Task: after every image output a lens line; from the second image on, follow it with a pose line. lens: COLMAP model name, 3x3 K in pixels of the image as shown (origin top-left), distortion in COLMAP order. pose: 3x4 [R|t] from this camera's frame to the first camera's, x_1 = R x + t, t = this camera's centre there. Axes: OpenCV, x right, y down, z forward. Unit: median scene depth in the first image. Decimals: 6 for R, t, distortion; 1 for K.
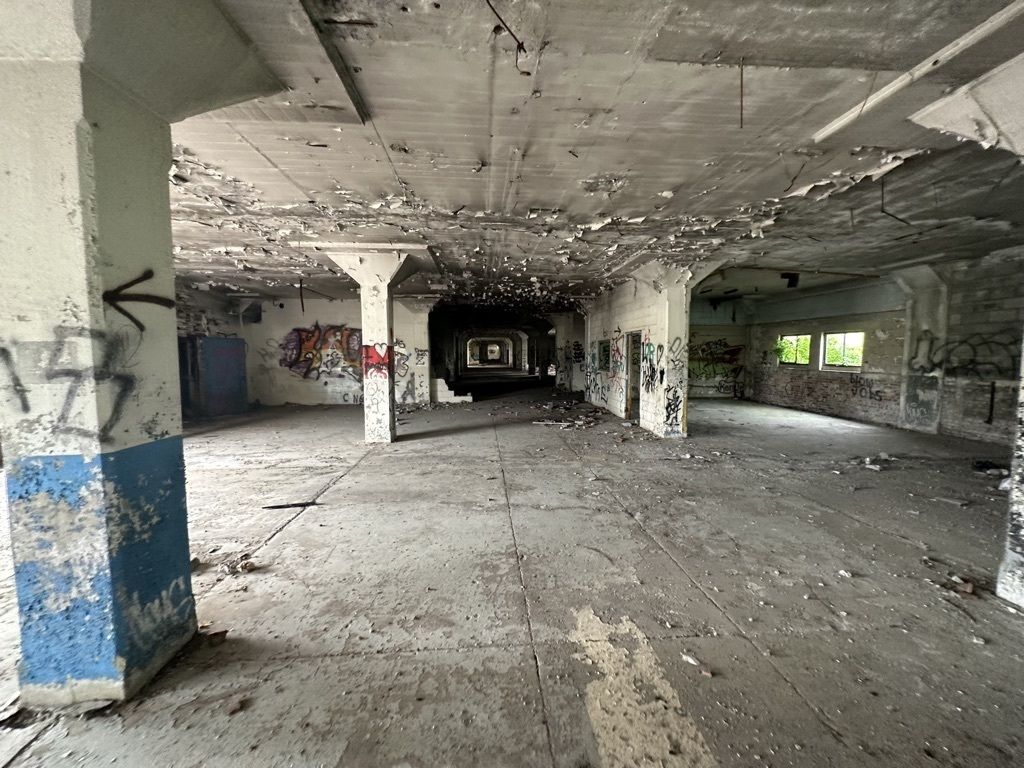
lens RADIAL K [[413.0, 0, 513.0], [0, 413.0, 383.3], [0, 0, 1]] dist [-0.000018, 0.000003]
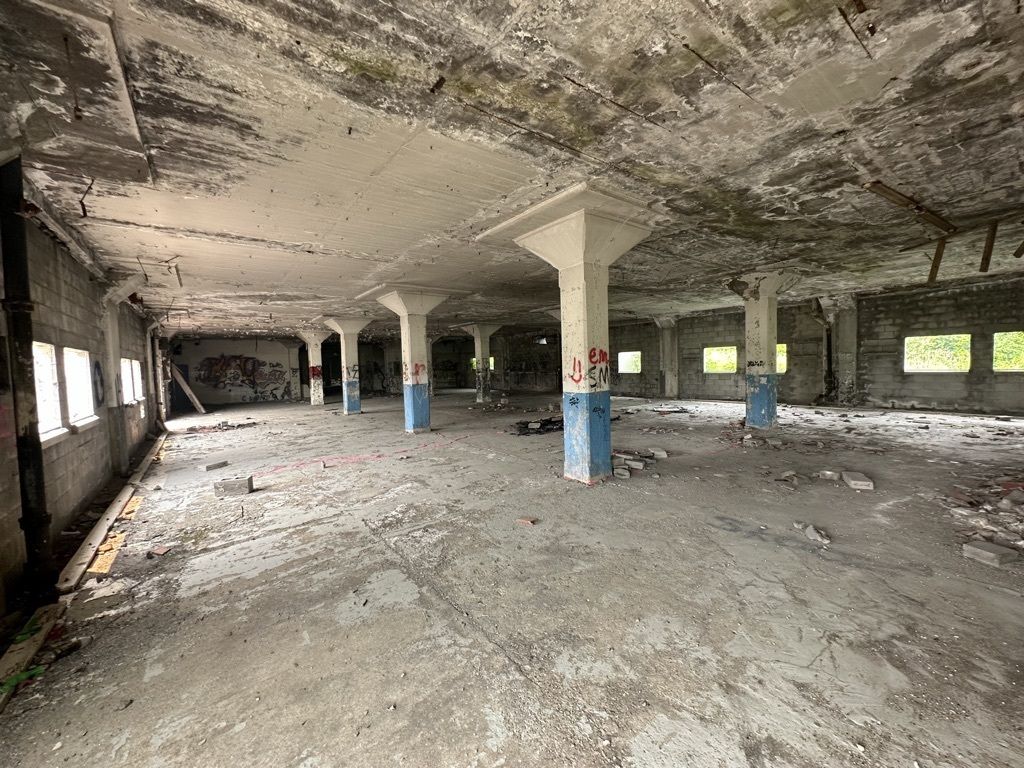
lens RADIAL K [[413.0, 0, 509.8], [0, 413.0, 385.0], [0, 0, 1]] dist [-0.000018, 0.000003]
pose [[0.829746, -0.050403, 0.555861, -0.444478], [0.069362, 0.997506, -0.013090, 0.077951], [-0.553815, 0.049417, 0.831172, -1.003094]]
